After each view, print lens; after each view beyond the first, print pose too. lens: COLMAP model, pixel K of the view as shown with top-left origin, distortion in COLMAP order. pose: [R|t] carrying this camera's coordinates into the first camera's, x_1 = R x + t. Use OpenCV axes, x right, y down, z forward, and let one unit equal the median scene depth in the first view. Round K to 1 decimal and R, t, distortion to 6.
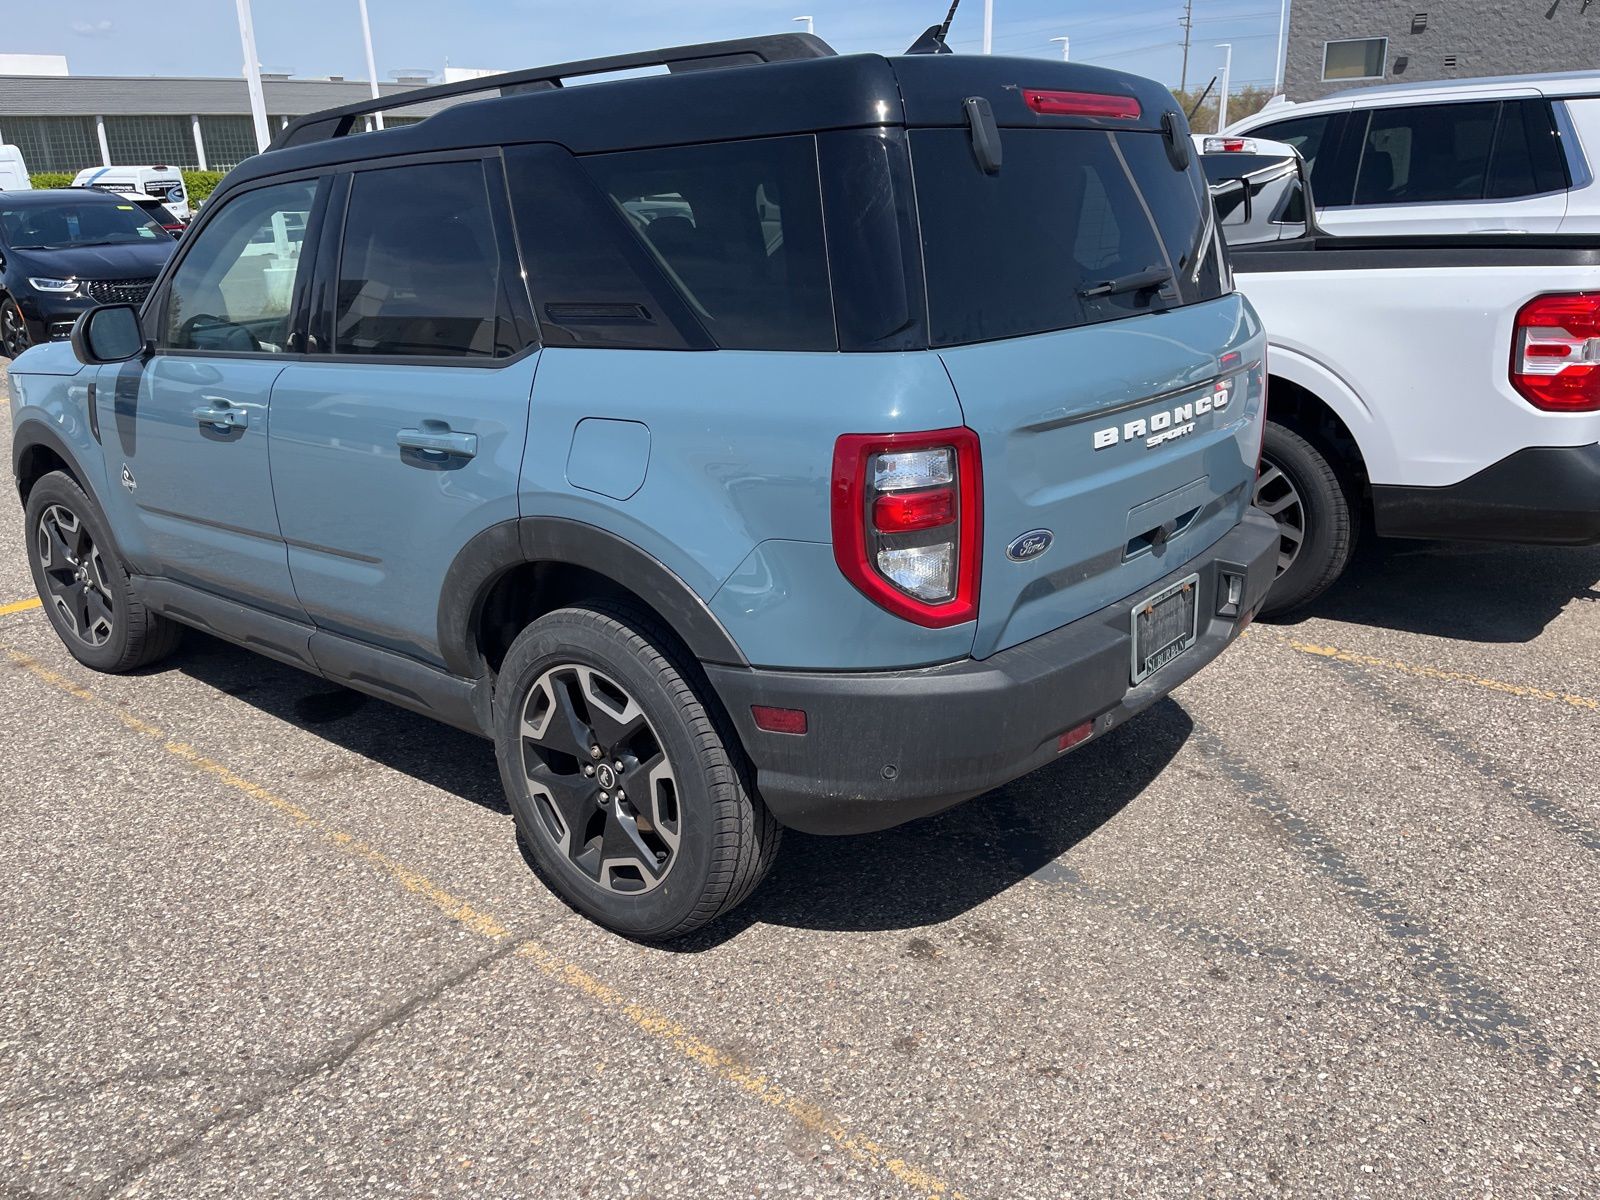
lens RADIAL K [[1207.8, 0, 786.2], [0, 1207.8, 614.3], [0, 0, 1]] dist [0.083006, -0.115299]
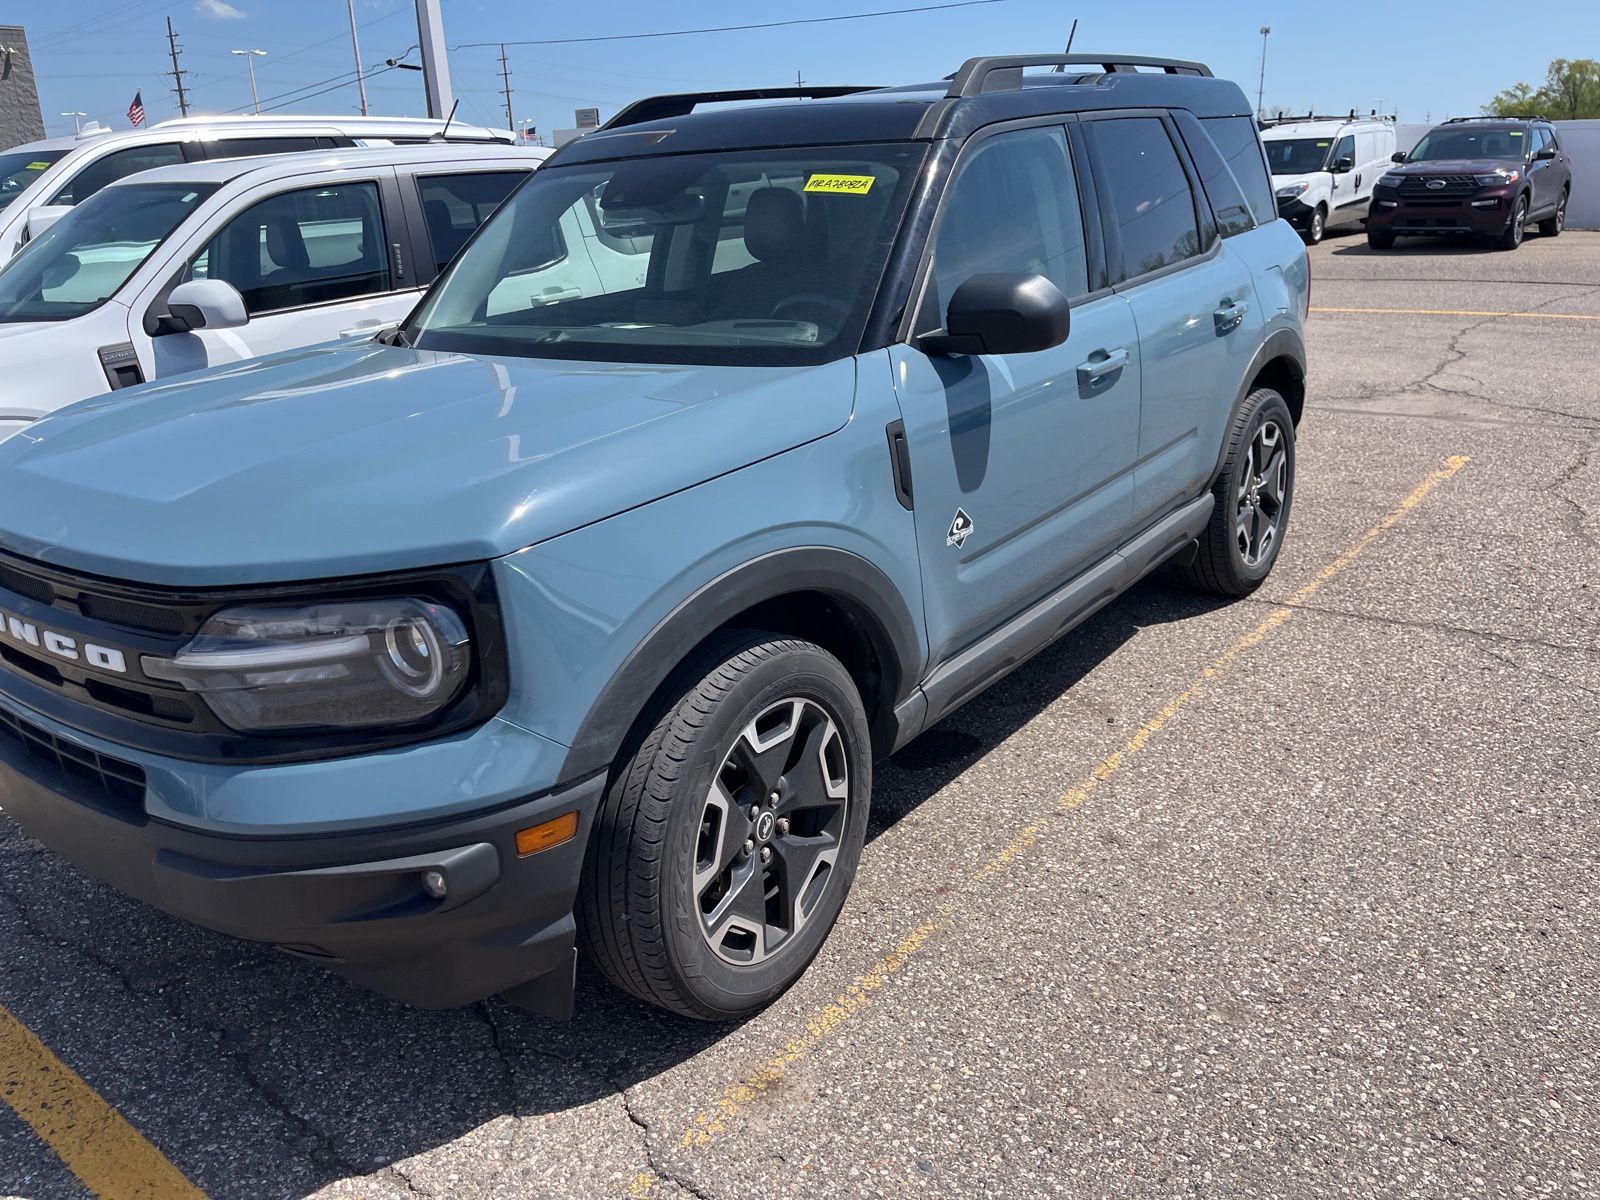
lens RADIAL K [[1207.8, 0, 802.6], [0, 1207.8, 610.7], [0, 0, 1]] dist [0.083006, -0.115299]
pose [[-0.048335, -0.302227, 0.952010, -1.757036], [0.368975, 0.880305, 0.298196, -0.451315], [-0.928182, 0.365681, 0.068965, 1.514774]]
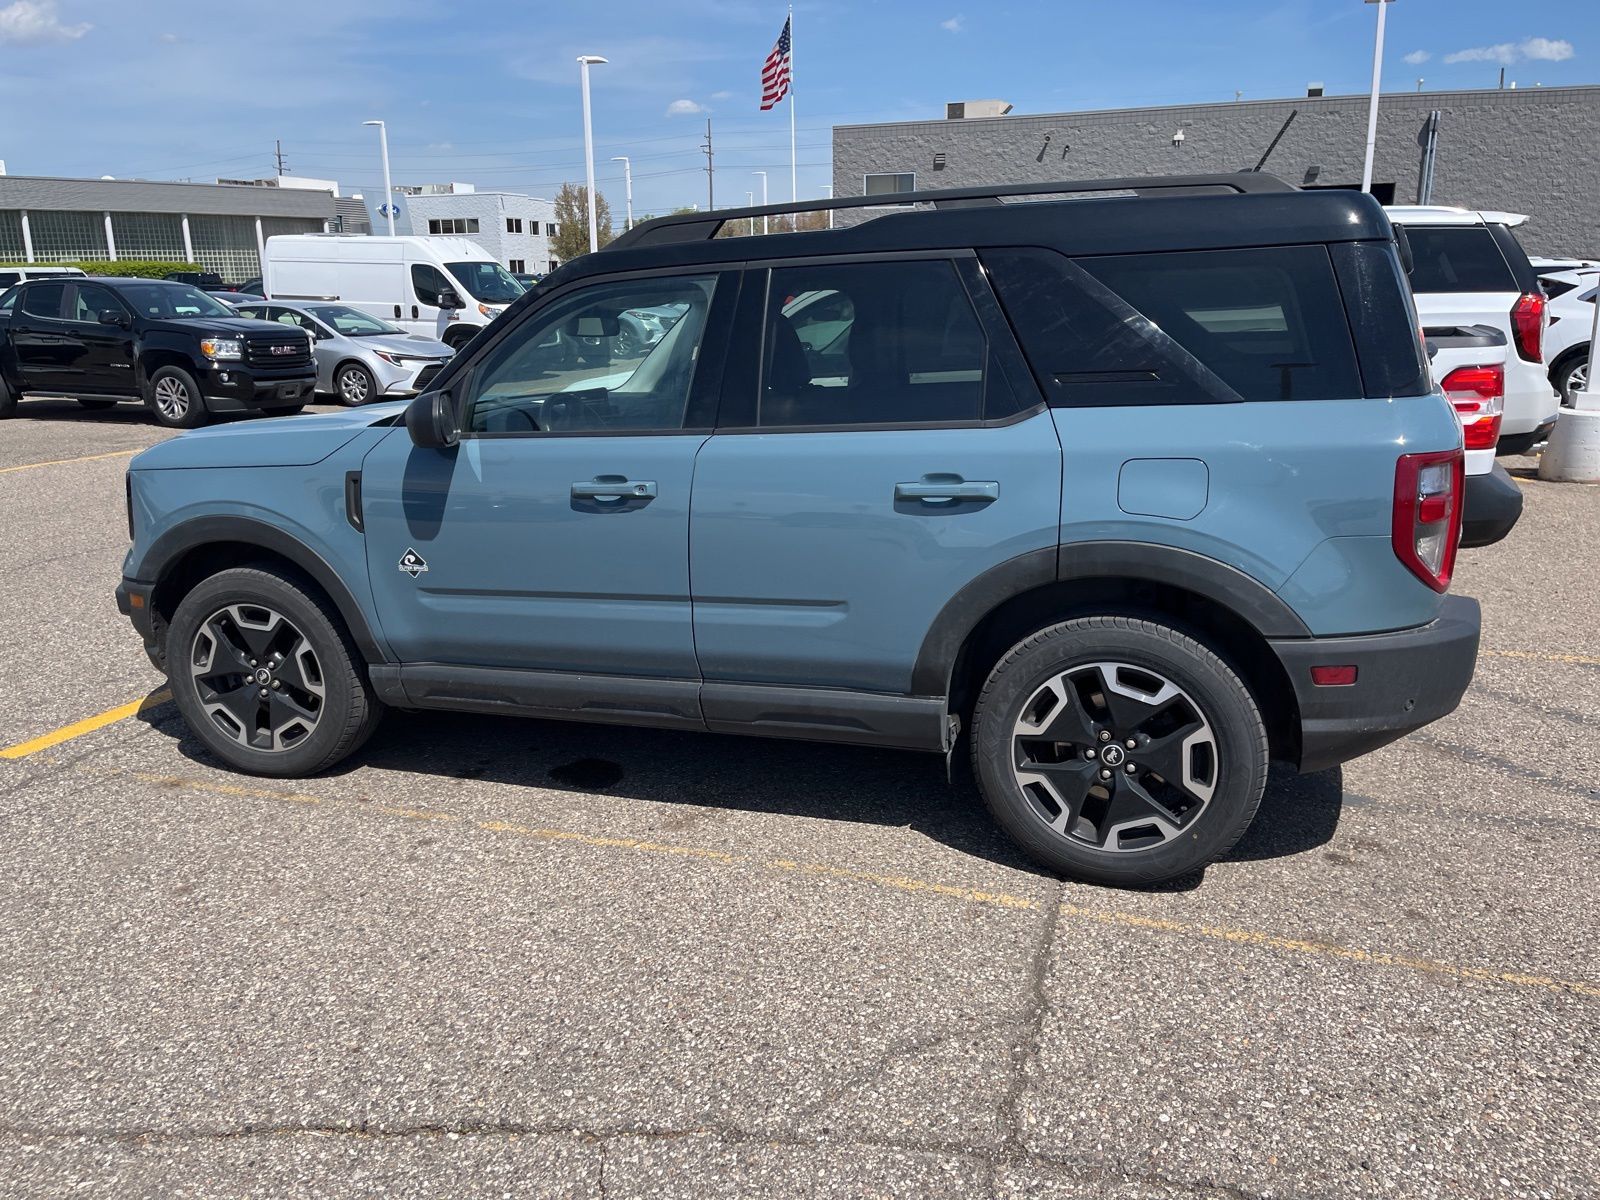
lens RADIAL K [[1207.8, 0, 791.1], [0, 1207.8, 613.6], [0, 0, 1]] dist [0.083006, -0.115299]
pose [[0.933236, -0.078261, 0.350636, -0.861858], [0.106050, 0.992504, -0.060735, 0.032679], [-0.343254, 0.093865, 0.934540, -0.039026]]
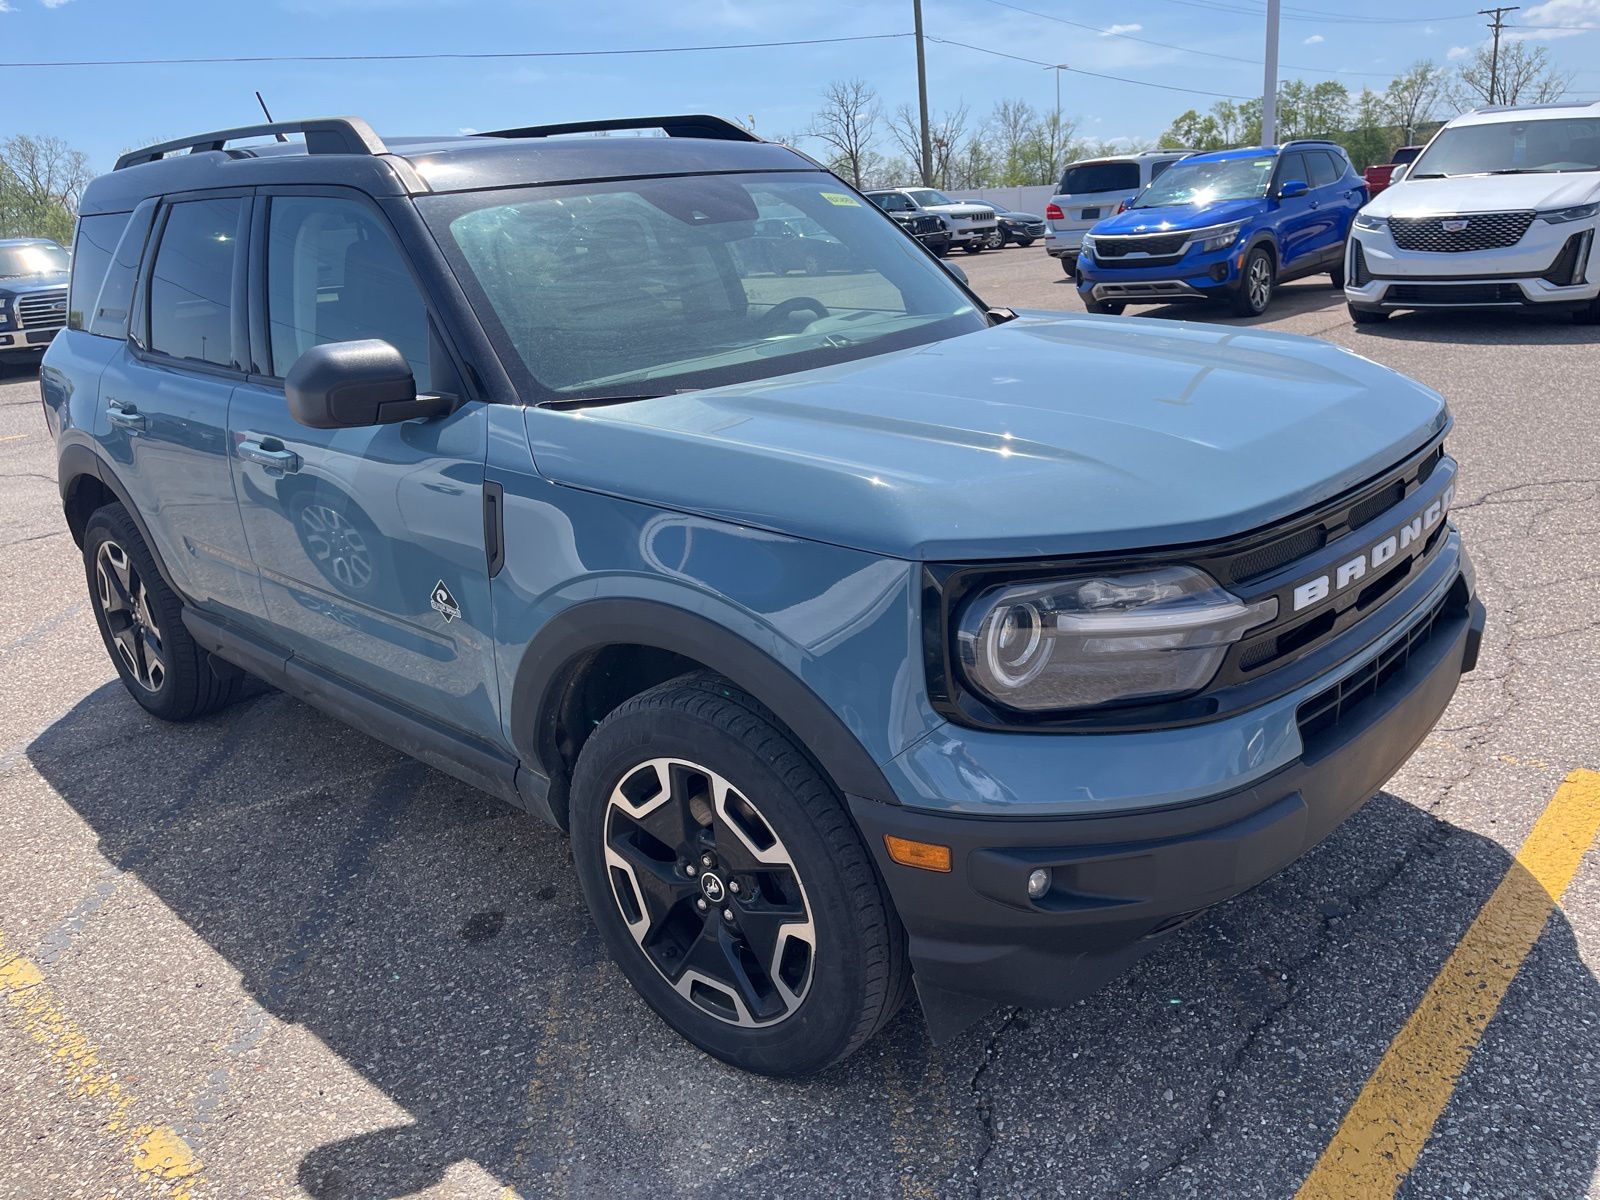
lens RADIAL K [[1207.8, 0, 810.8], [0, 1207.8, 586.7], [0, 0, 1]] dist [0.083006, -0.115299]
pose [[-0.993362, 0.095722, 0.063793, -0.637092], [0.114887, 0.797798, 0.591878, -0.896787], [0.005762, 0.595278, -0.803499, 2.717435]]
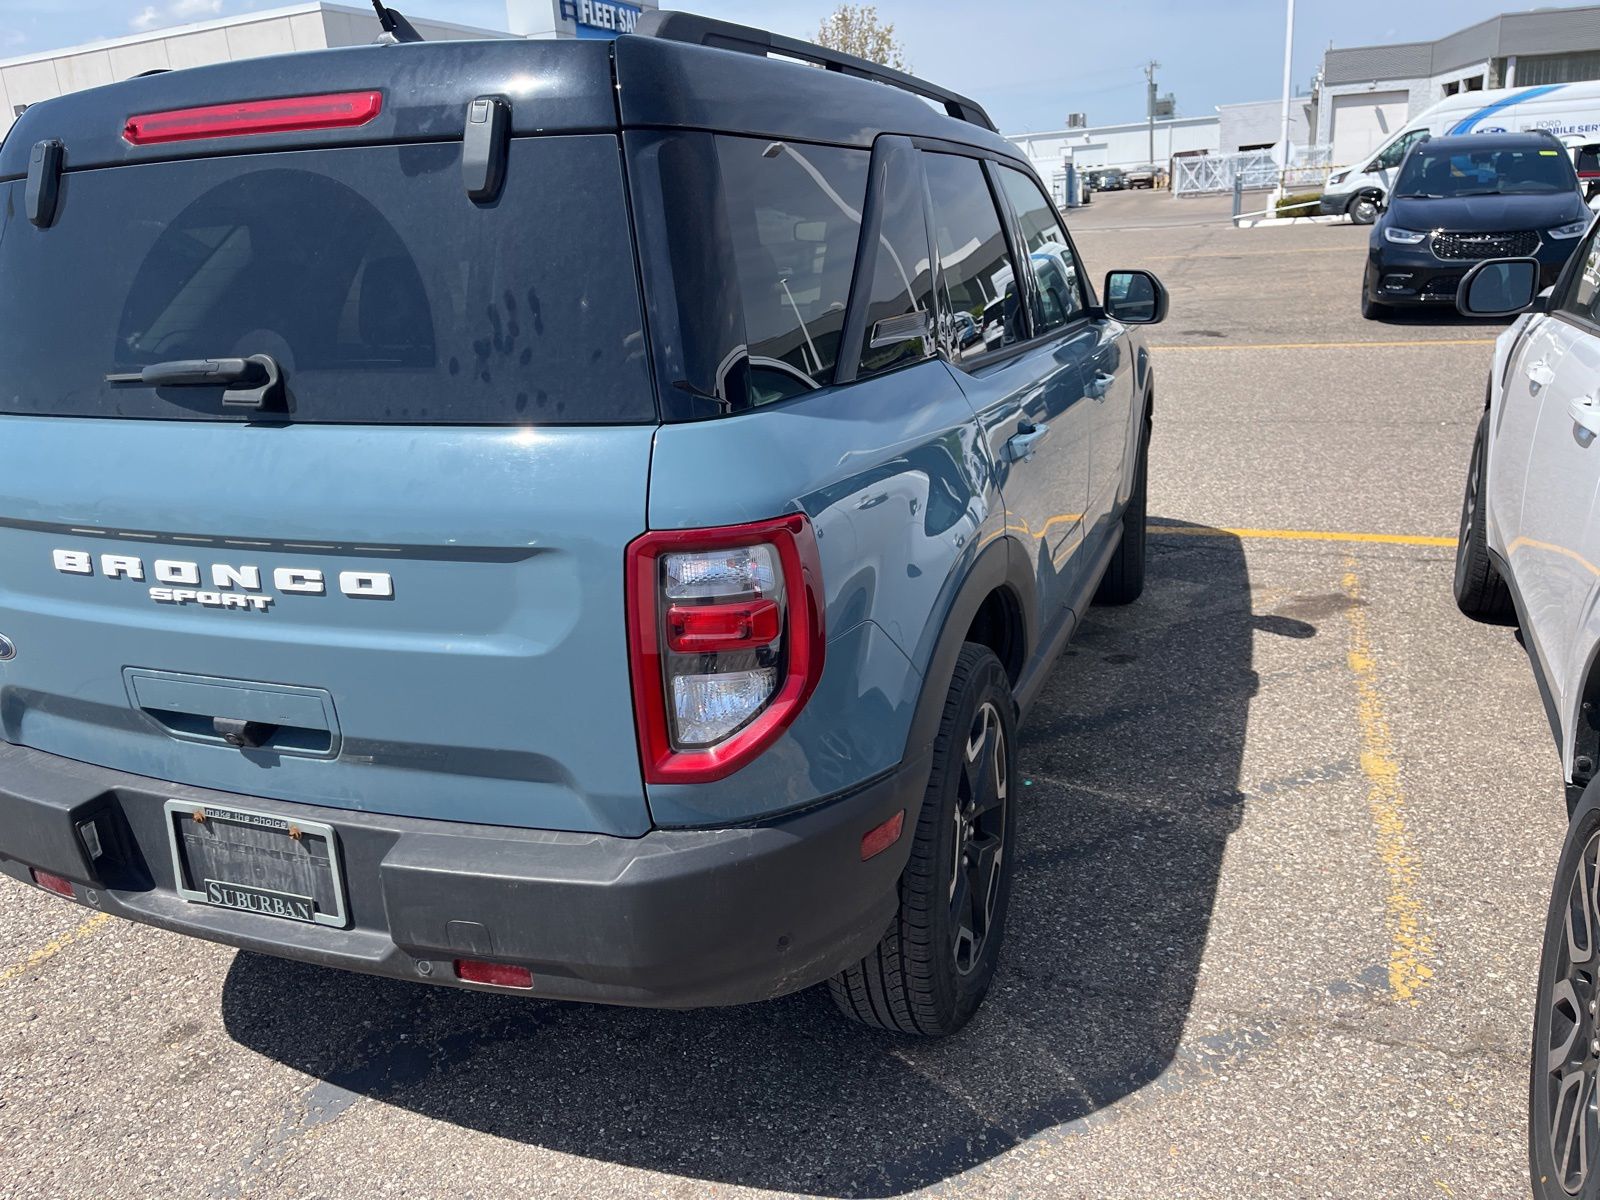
lens RADIAL K [[1207.8, 0, 791.0], [0, 1207.8, 616.1], [0, 0, 1]] dist [0.083006, -0.115299]
pose [[0.337132, 0.313397, -0.887764, 1.011603], [-0.265545, 0.936335, 0.229702, -0.372233], [0.903232, 0.158301, 0.398889, 0.989805]]
